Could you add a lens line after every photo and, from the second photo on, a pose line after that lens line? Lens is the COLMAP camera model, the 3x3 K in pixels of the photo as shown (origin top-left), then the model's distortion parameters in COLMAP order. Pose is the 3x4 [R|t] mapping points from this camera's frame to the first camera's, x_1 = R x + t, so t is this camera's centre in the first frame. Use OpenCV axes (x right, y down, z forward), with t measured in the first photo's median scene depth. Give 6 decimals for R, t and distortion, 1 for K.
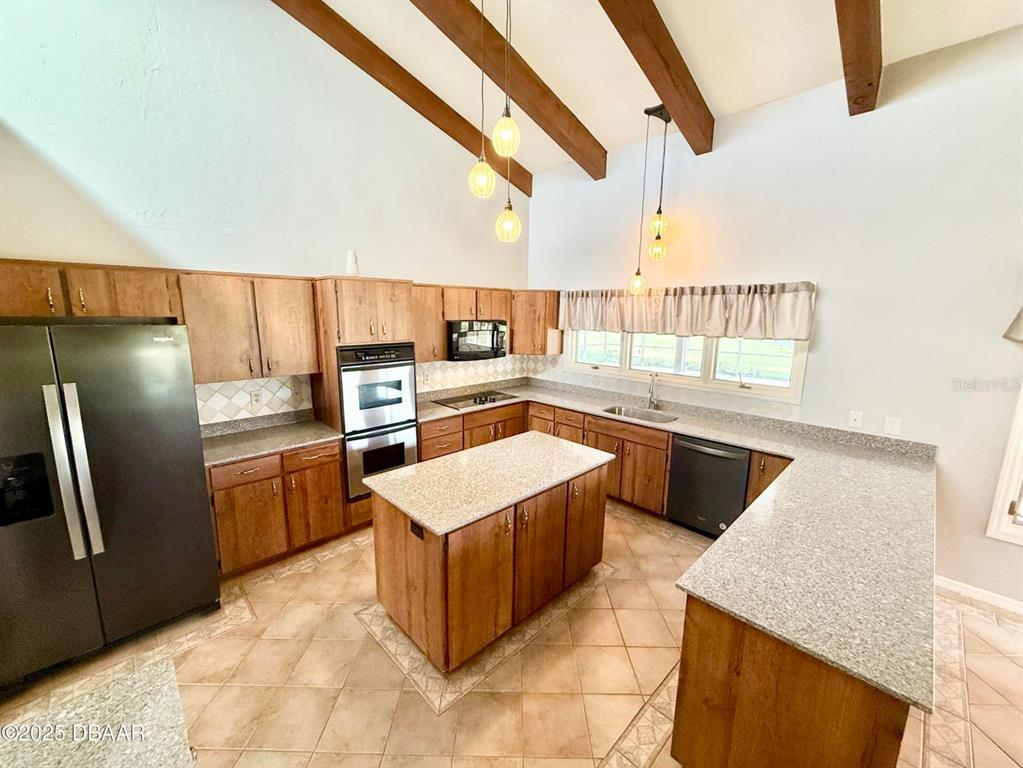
lens RADIAL K [[408.3, 0, 511.5], [0, 408.3, 384.0], [0, 0, 1]] dist [-0.003278, -0.000275]
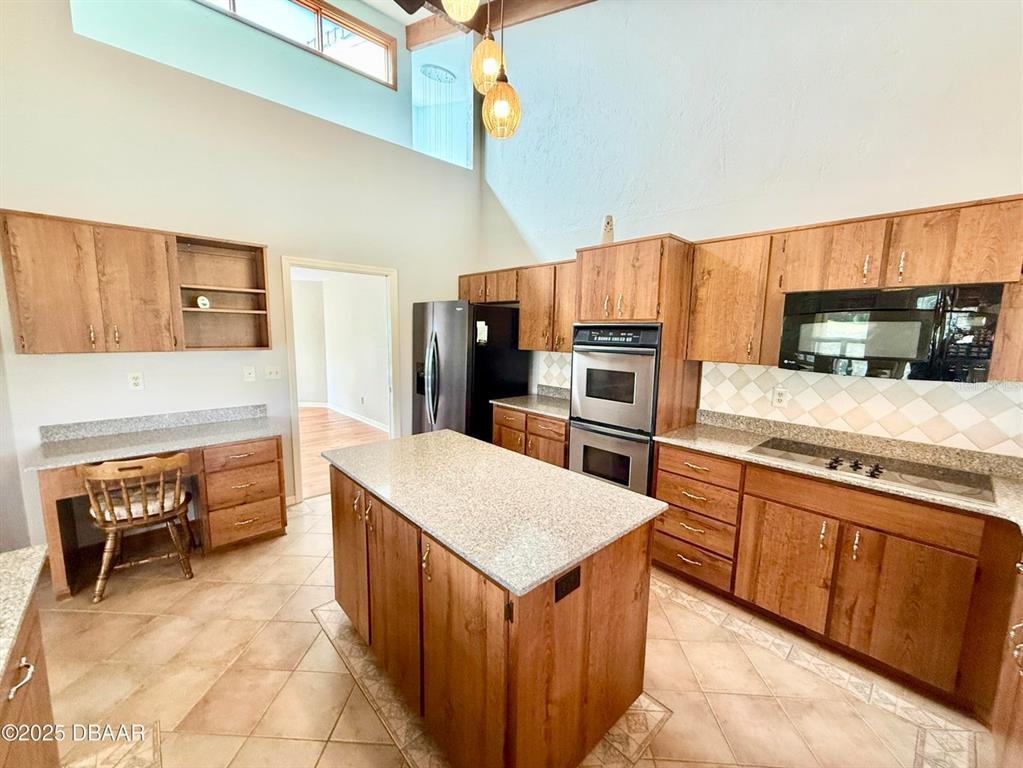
lens RADIAL K [[408.3, 0, 511.5], [0, 408.3, 384.0], [0, 0, 1]] dist [-0.003278, -0.000275]
pose [[-0.035119, 0.114241, -0.992832, 0.506046], [-0.199184, 0.972713, 0.118972, -0.035417], [0.979333, 0.201934, -0.011406, 0.830273]]
